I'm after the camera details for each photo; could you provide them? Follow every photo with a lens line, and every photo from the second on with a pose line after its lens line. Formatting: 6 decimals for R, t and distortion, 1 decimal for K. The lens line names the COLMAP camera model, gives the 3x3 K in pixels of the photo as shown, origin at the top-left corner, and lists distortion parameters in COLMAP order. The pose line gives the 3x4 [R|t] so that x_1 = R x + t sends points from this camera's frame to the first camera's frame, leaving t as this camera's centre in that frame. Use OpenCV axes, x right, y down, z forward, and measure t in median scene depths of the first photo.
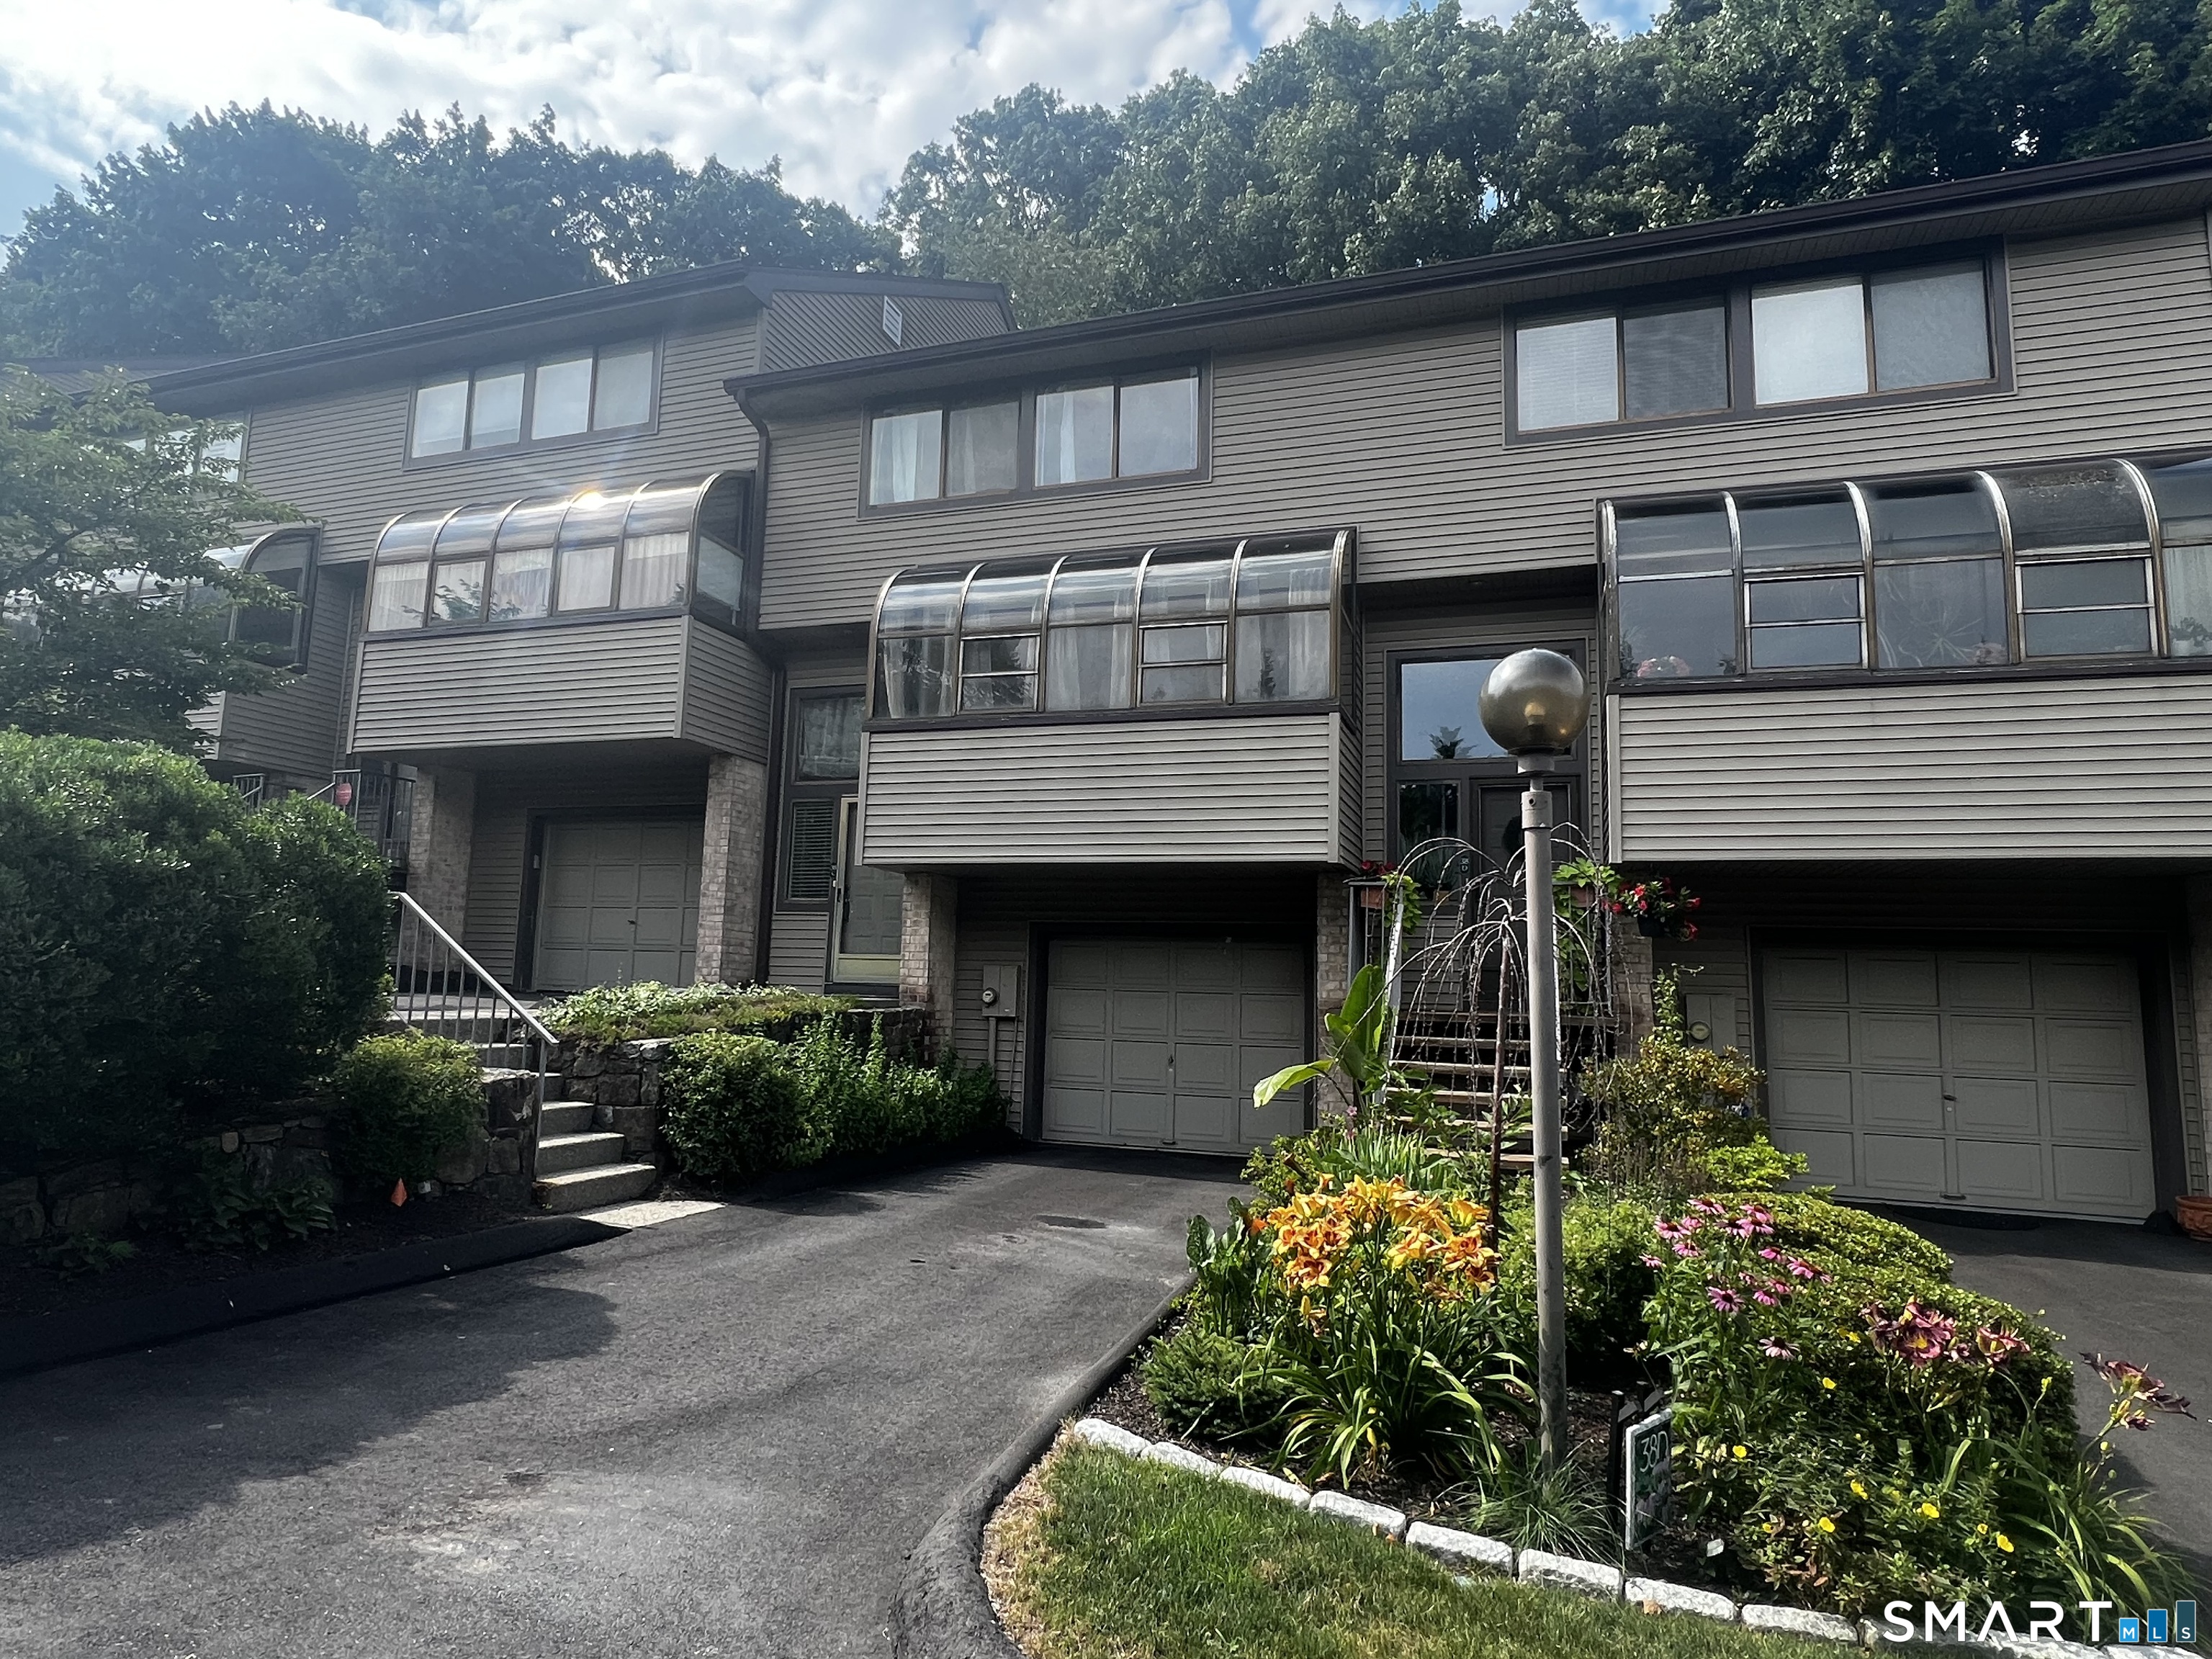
lens RADIAL K [[1266.4, 0, 1087.0], [0, 1266.4, 829.9], [0, 0, 1]] dist [-0.001421, -0.000594]
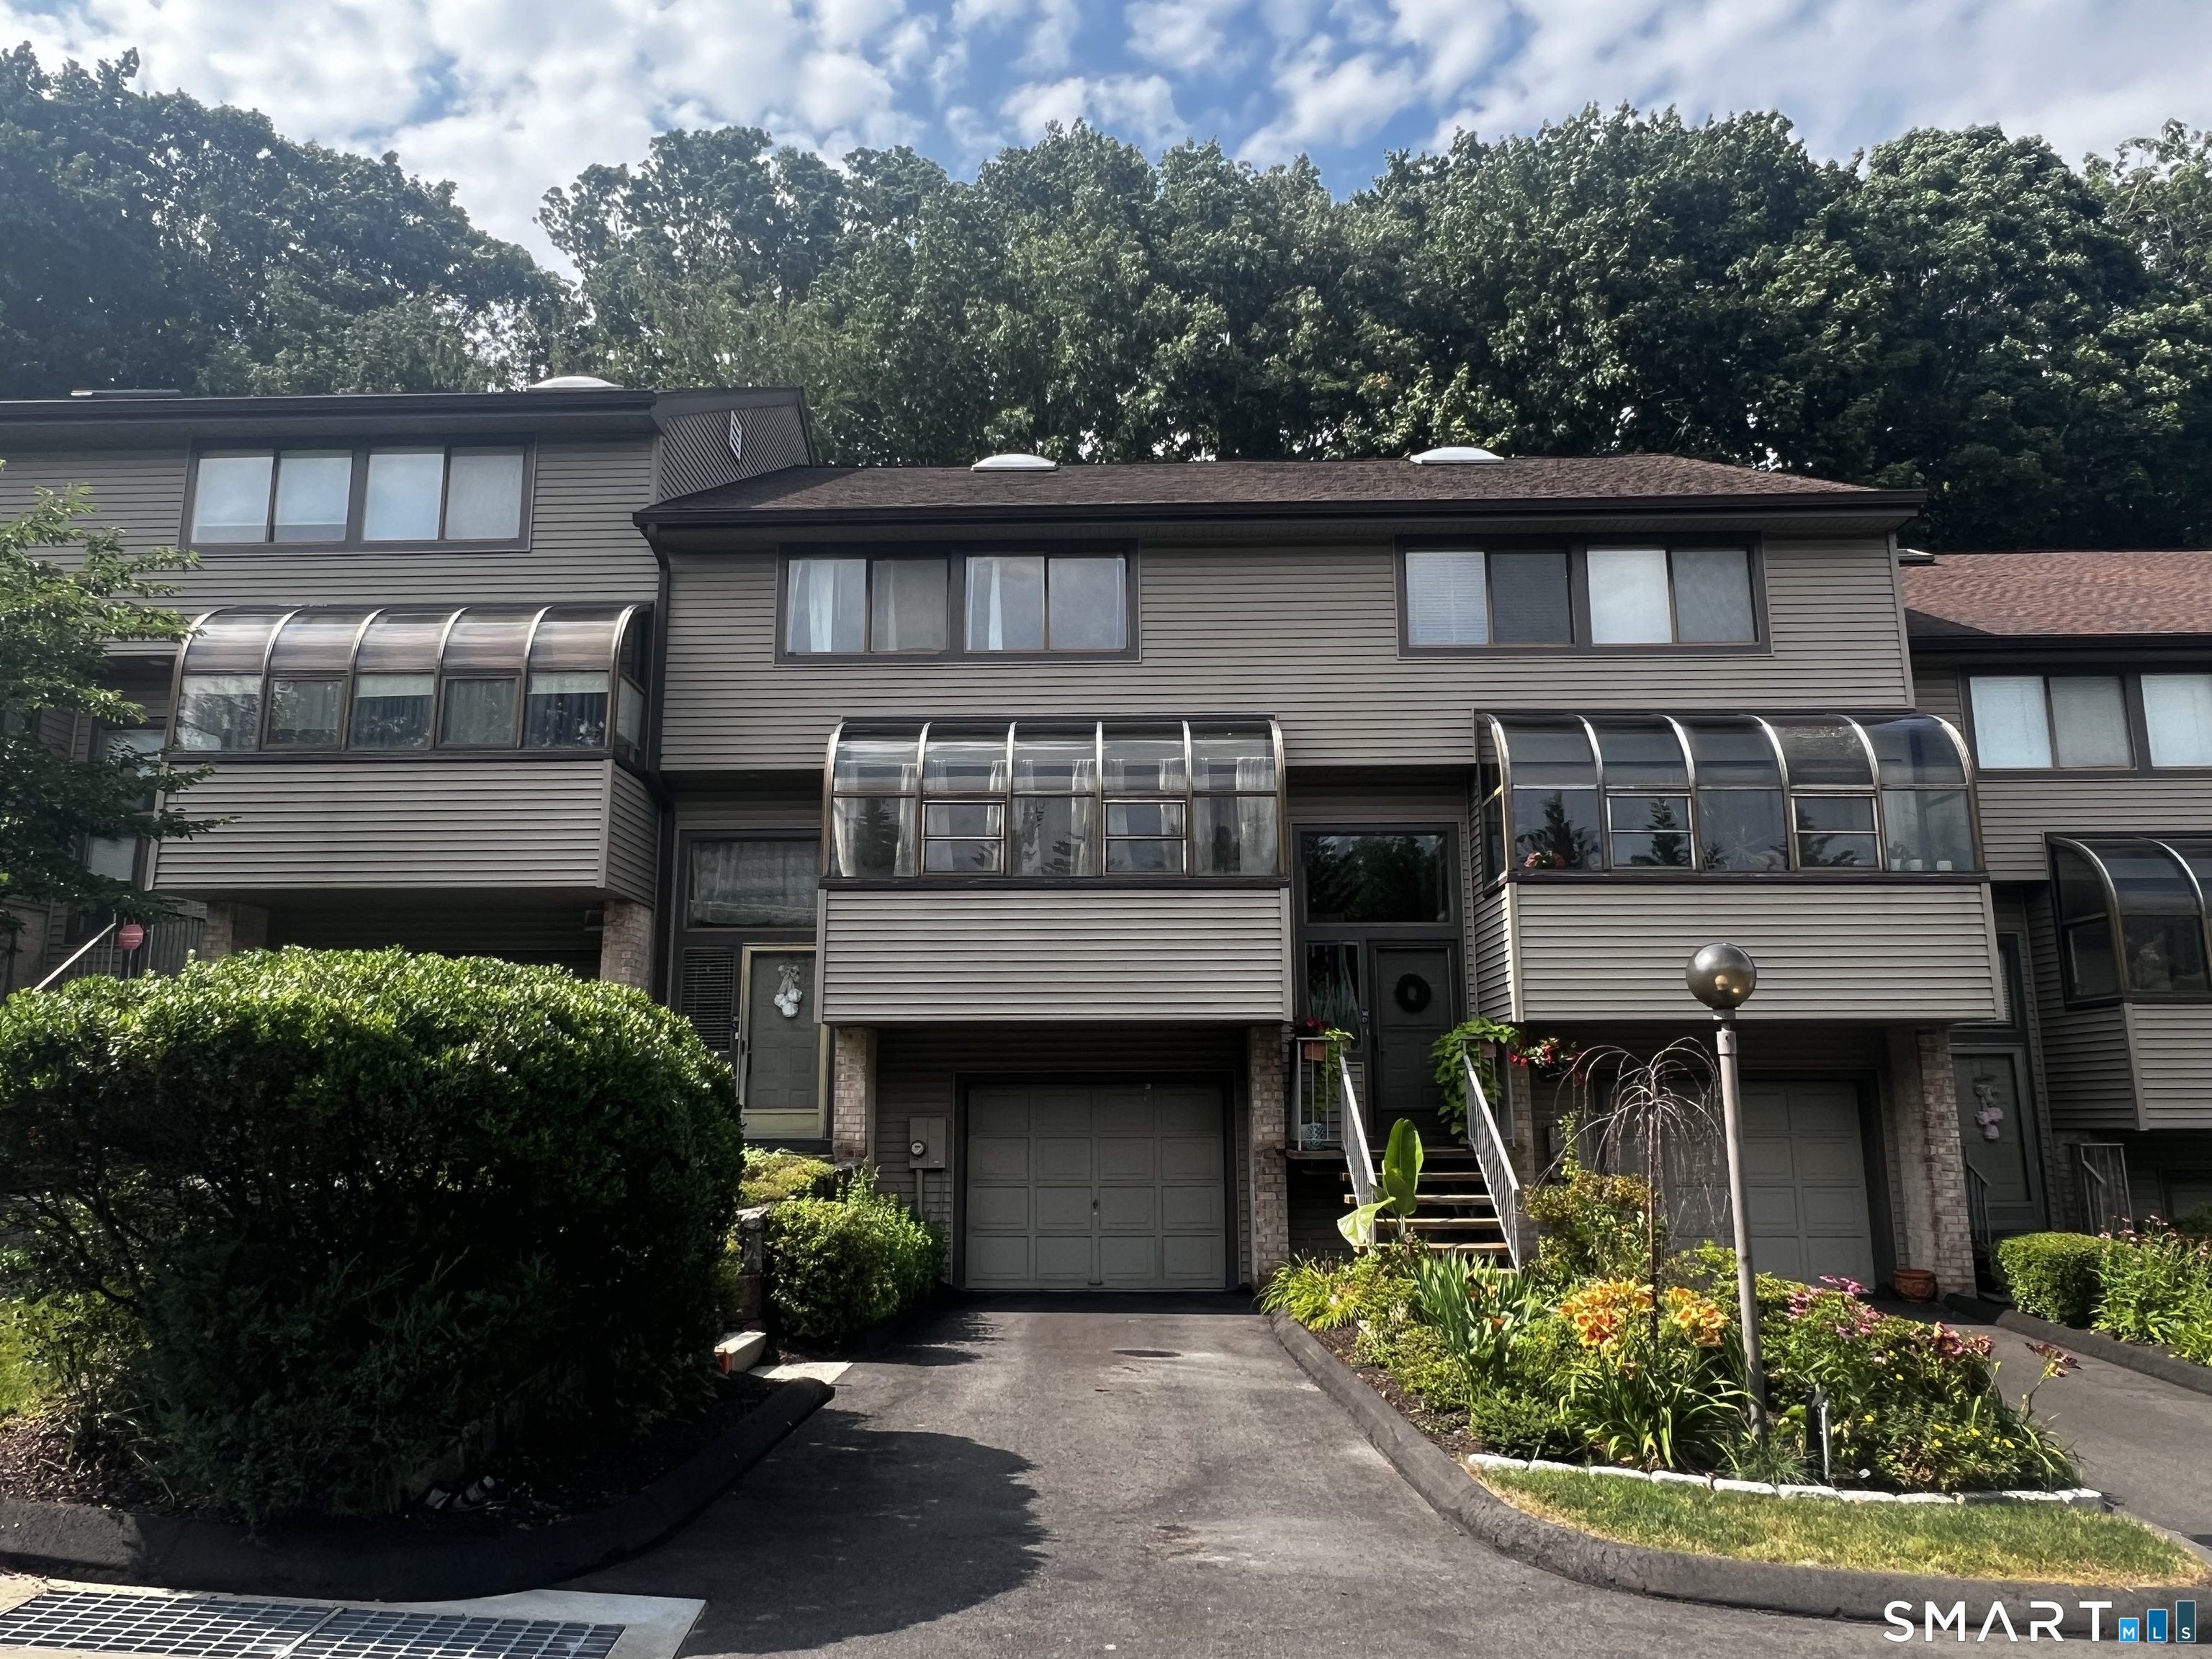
lens RADIAL K [[1488.7, 0, 1086.4], [0, 1488.7, 835.7], [0, 0, 1]] dist [-0.003289, -0.005801]
pose [[0.951221, 0.026132, 0.307402, -0.330927], [-0.009414, 0.998401, -0.055744, -0.054248], [-0.308367, 0.050131, 0.949945, -0.187588]]
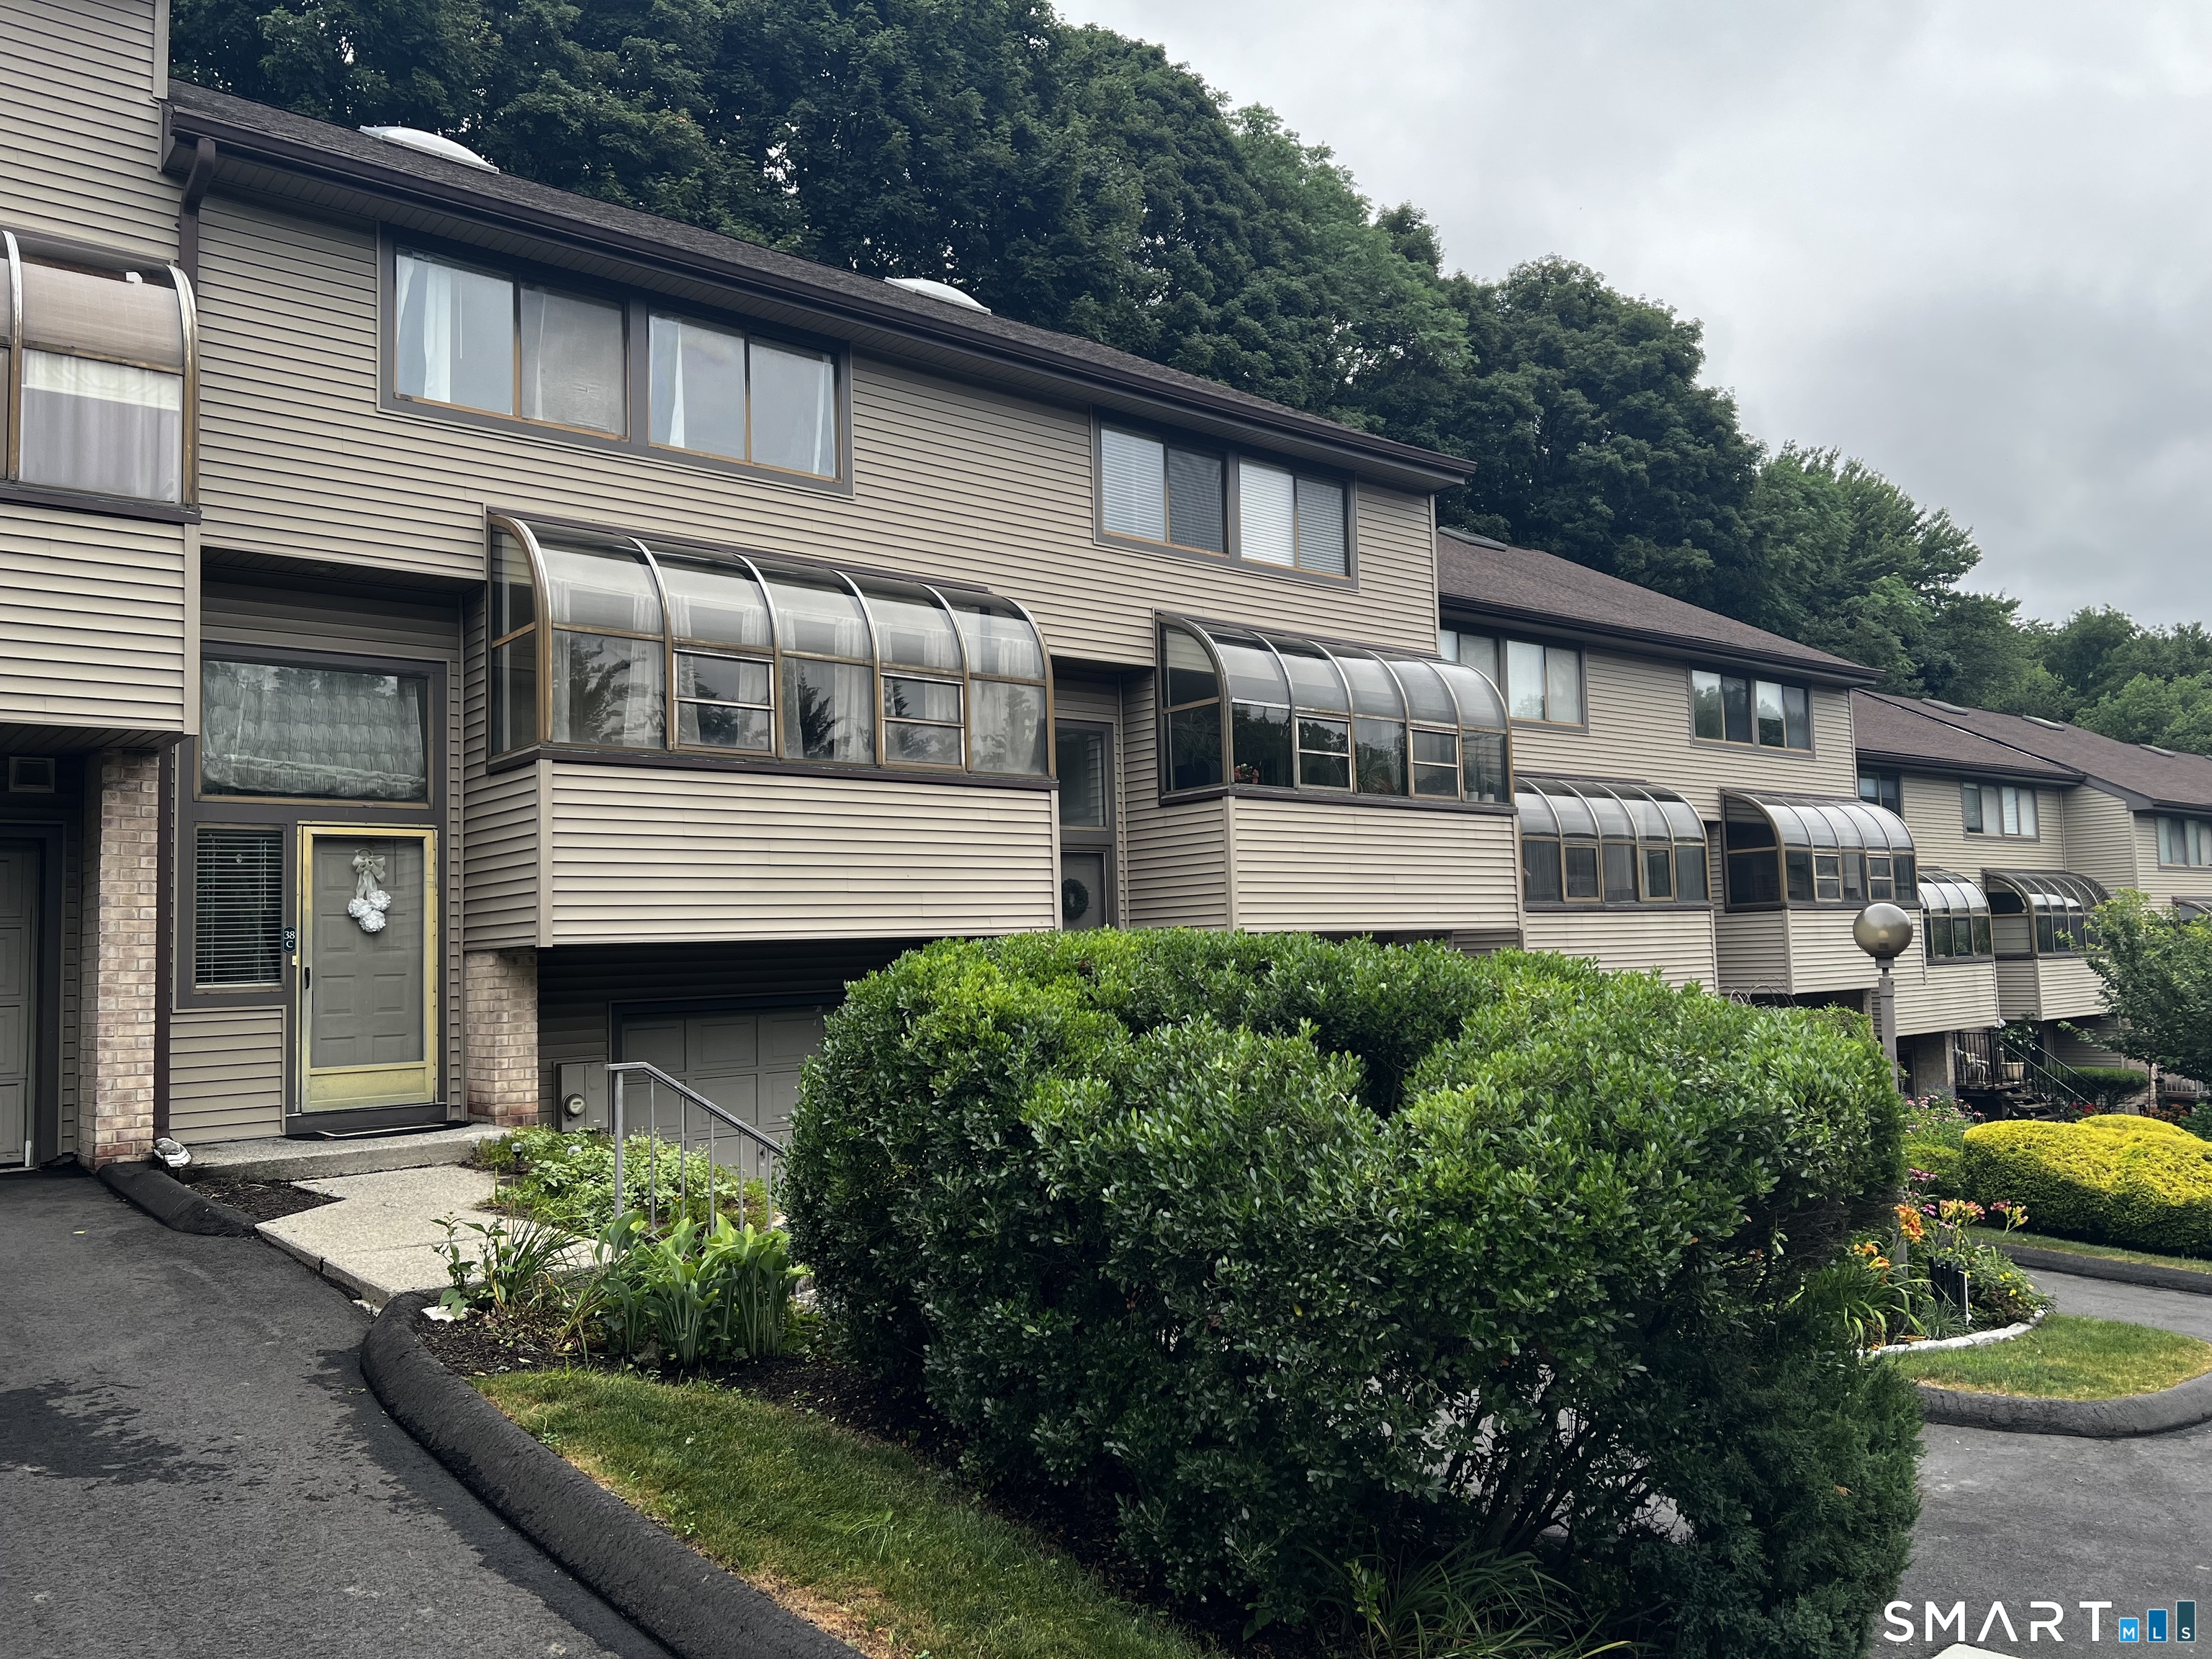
lens RADIAL K [[1646.8, 0, 1110.8], [0, 1646.8, 839.9], [0, 0, 1]] dist [0.056353, -0.069763]
pose [[0.499615, 0.017386, 0.866073, -0.804099], [-0.066369, 0.997628, 0.018259, -0.068543], [-0.863702, -0.066603, 0.499583, 0.245276]]
